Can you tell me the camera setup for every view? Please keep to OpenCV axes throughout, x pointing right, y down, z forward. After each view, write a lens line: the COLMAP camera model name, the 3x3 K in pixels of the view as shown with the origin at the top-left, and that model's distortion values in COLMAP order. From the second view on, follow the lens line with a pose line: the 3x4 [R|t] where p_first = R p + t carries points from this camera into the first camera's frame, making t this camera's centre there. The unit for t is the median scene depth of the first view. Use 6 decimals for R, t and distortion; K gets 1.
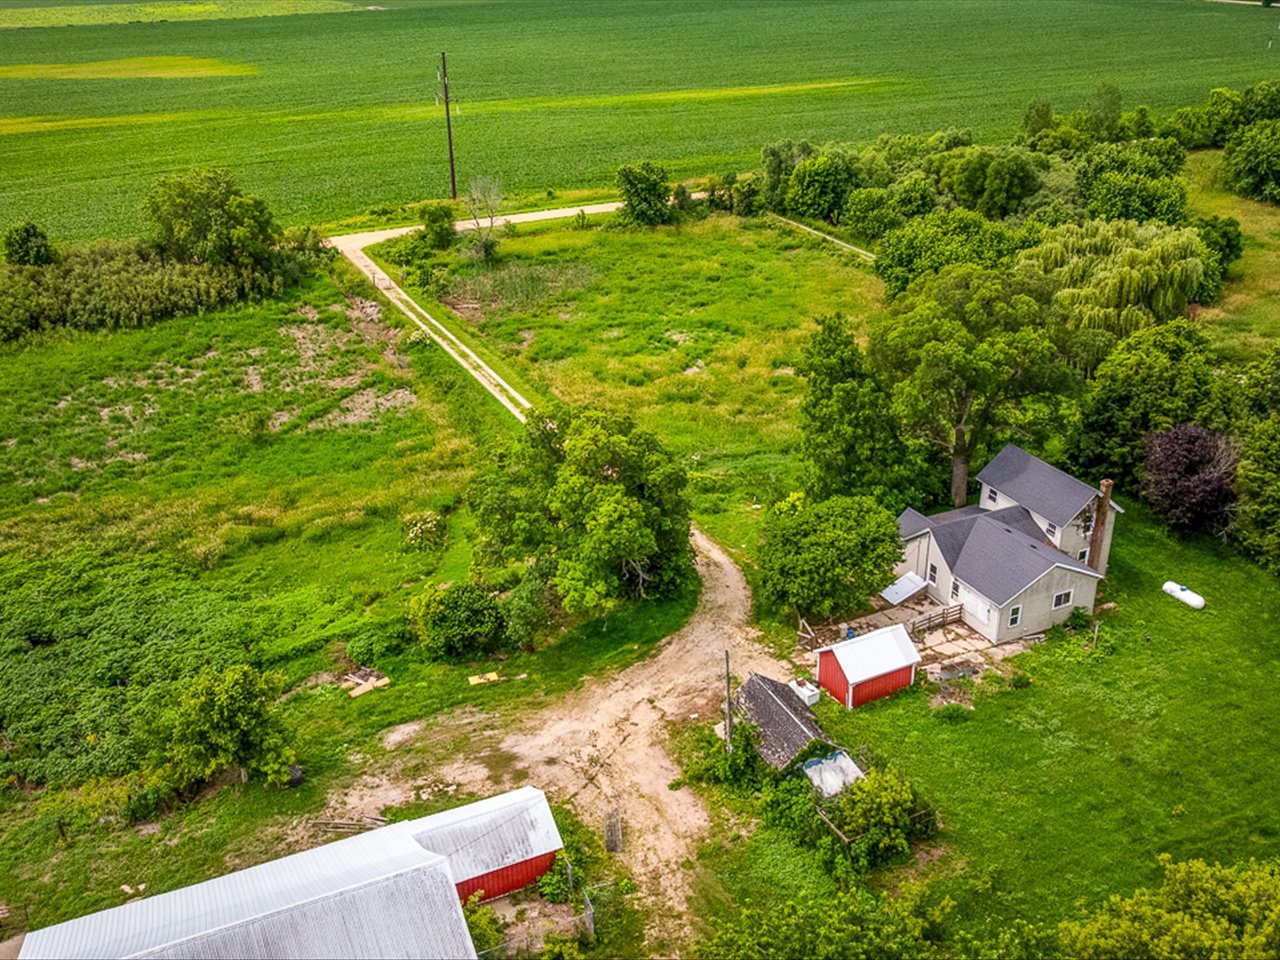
lens RADIAL K [[1226.2, 0, 638.1], [0, 1226.2, 480.1], [0, 0, 1]] dist [-0.029250, 0.000000]
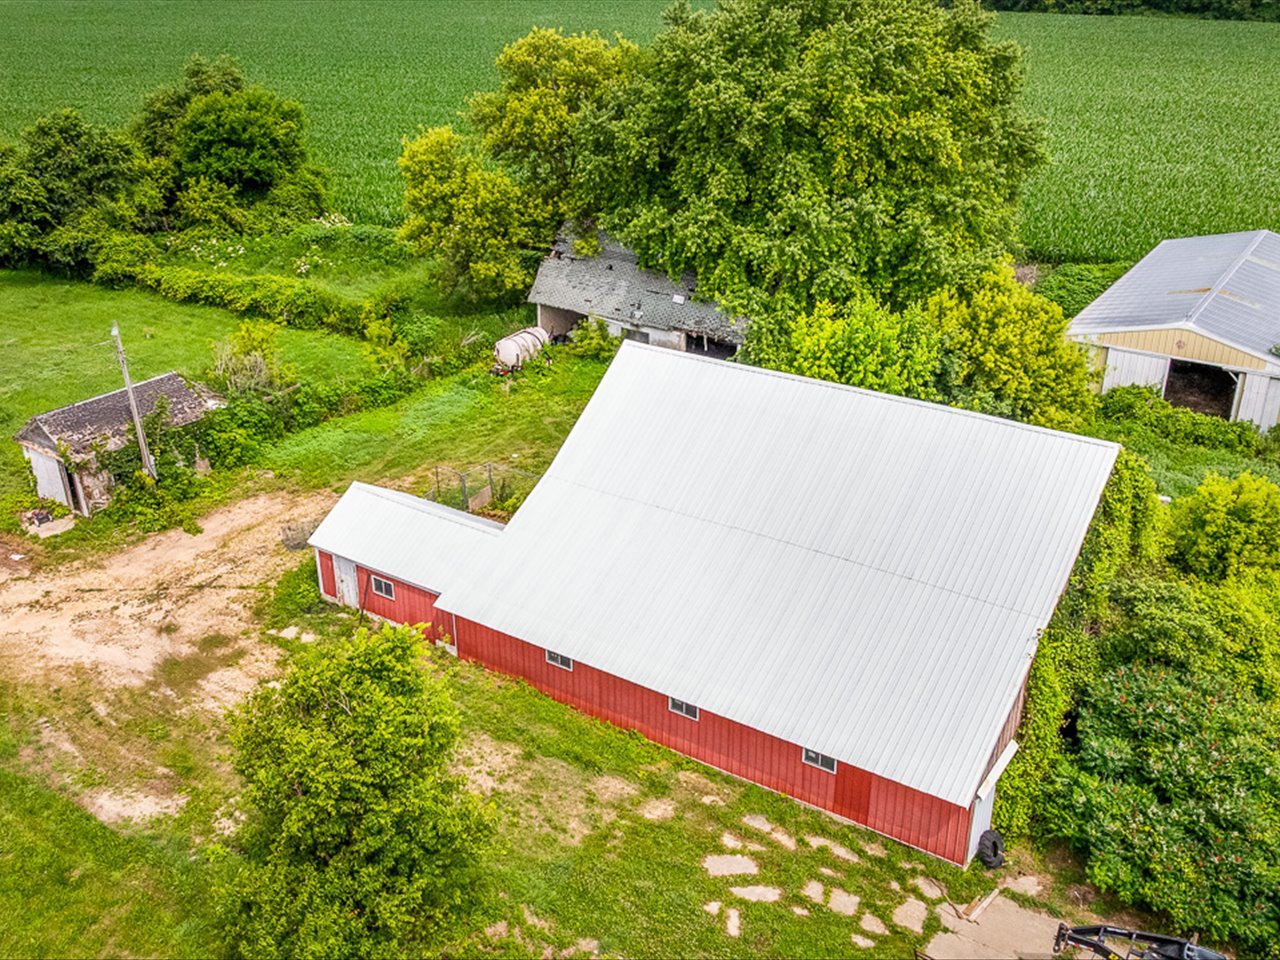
lens RADIAL K [[1226.2, 0, 635.3], [0, 1226.2, 486.0], [0, 0, 1]] dist [-0.029250, 0.000000]
pose [[-0.500778, -0.347401, 0.792801, -0.470539], [0.392831, 0.724949, 0.565803, -0.051824], [-0.771301, 0.594779, -0.226569, 0.677073]]
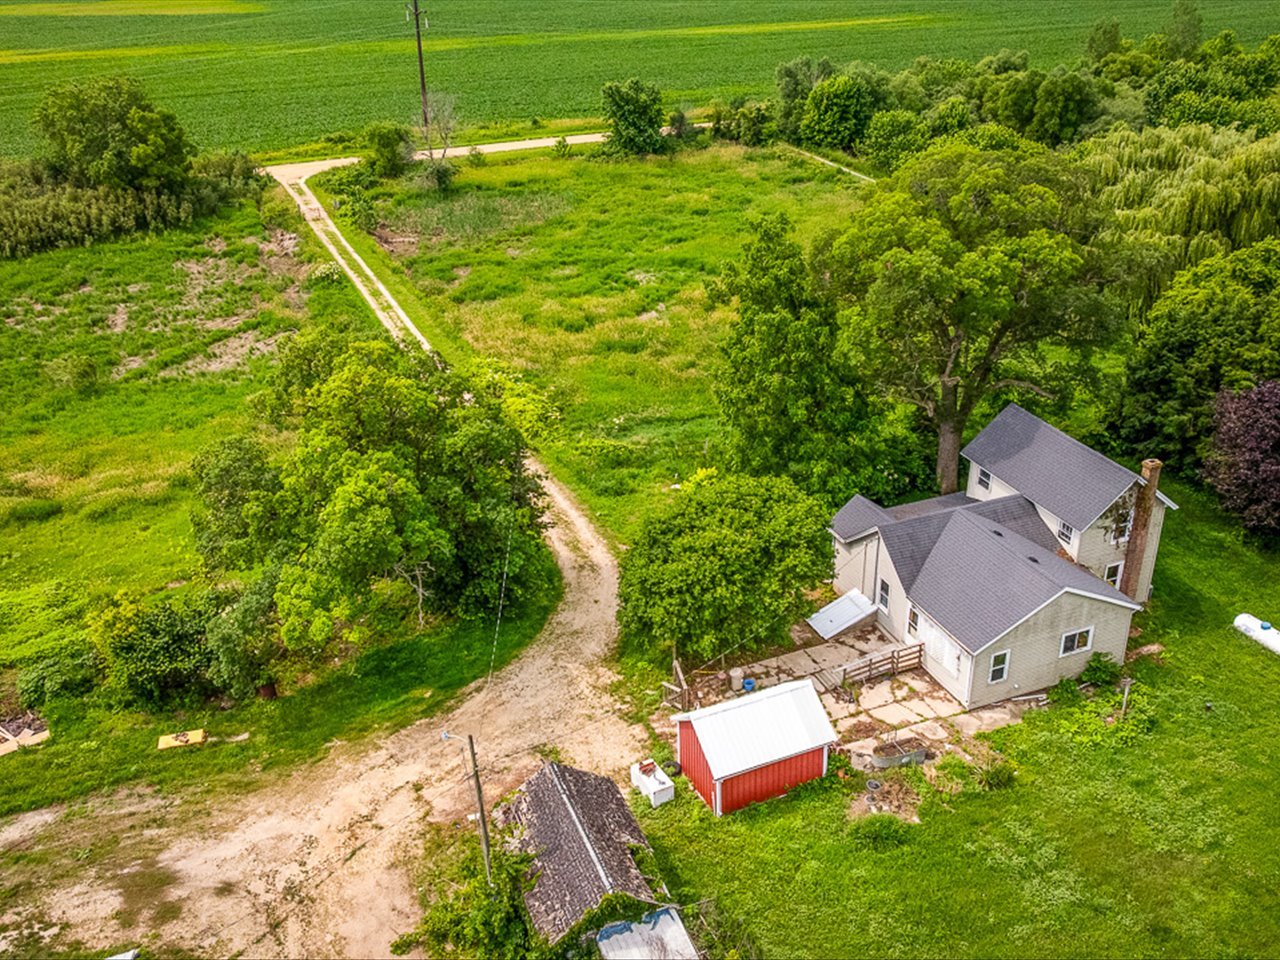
lens RADIAL K [[1226.2, 0, 640.0], [0, 1226.2, 478.4], [0, 0, 1]] dist [-0.029250, 0.000000]
pose [[0.998476, 0.021101, -0.050993, 0.124643], [-0.019991, 0.999554, 0.022184, 0.000640], [0.051438, -0.021131, 0.998453, 0.288809]]
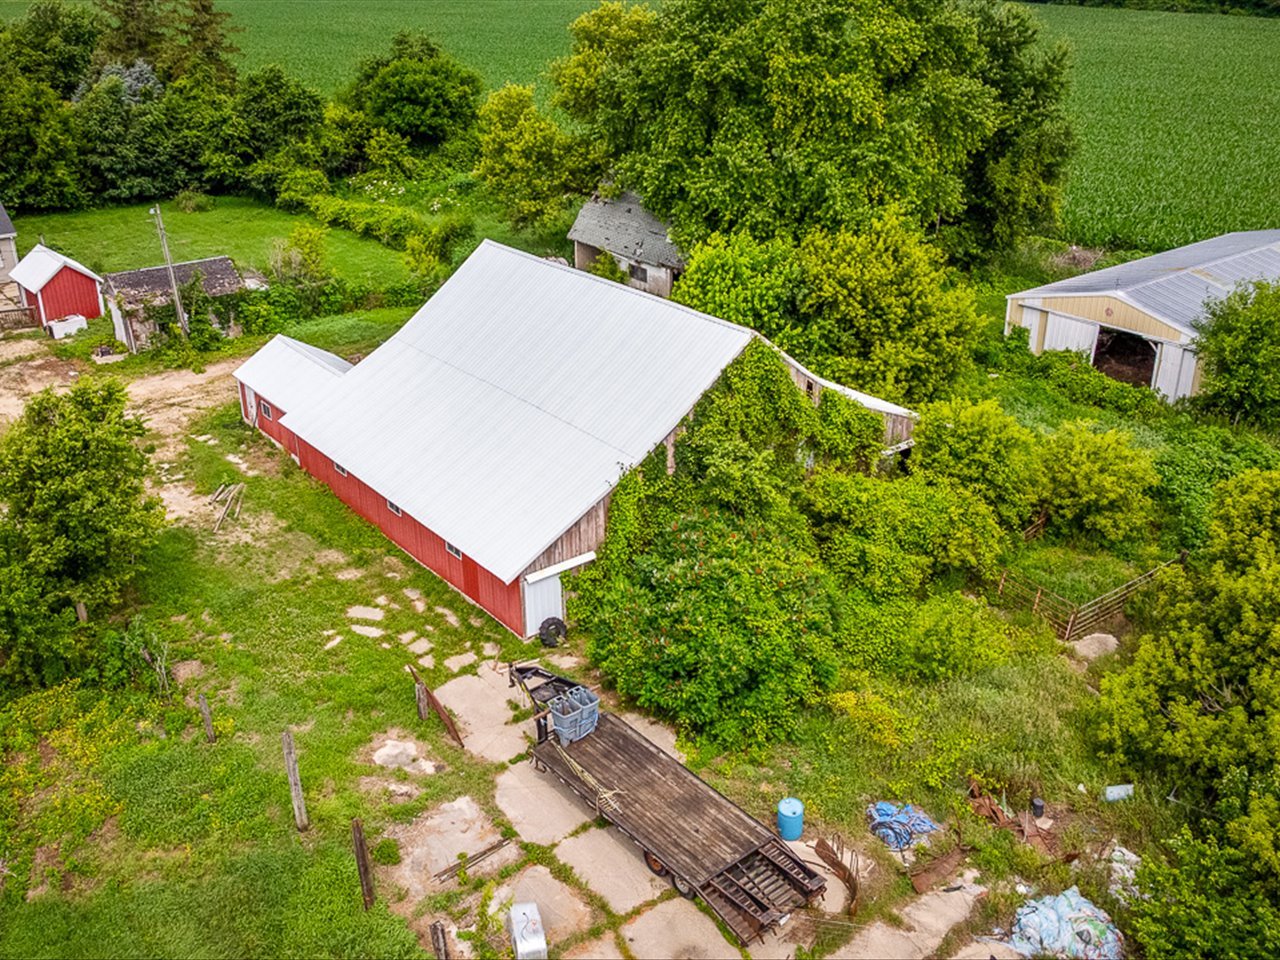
lens RADIAL K [[1226.2, 0, 637.2], [0, 1226.2, 478.4], [0, 0, 1]] dist [-0.029250, 0.000000]
pose [[-0.213493, -0.382345, 0.899018, -0.645188], [0.437060, 0.785629, 0.437911, 0.038544], [-0.873728, 0.486415, -0.000619, 0.536287]]
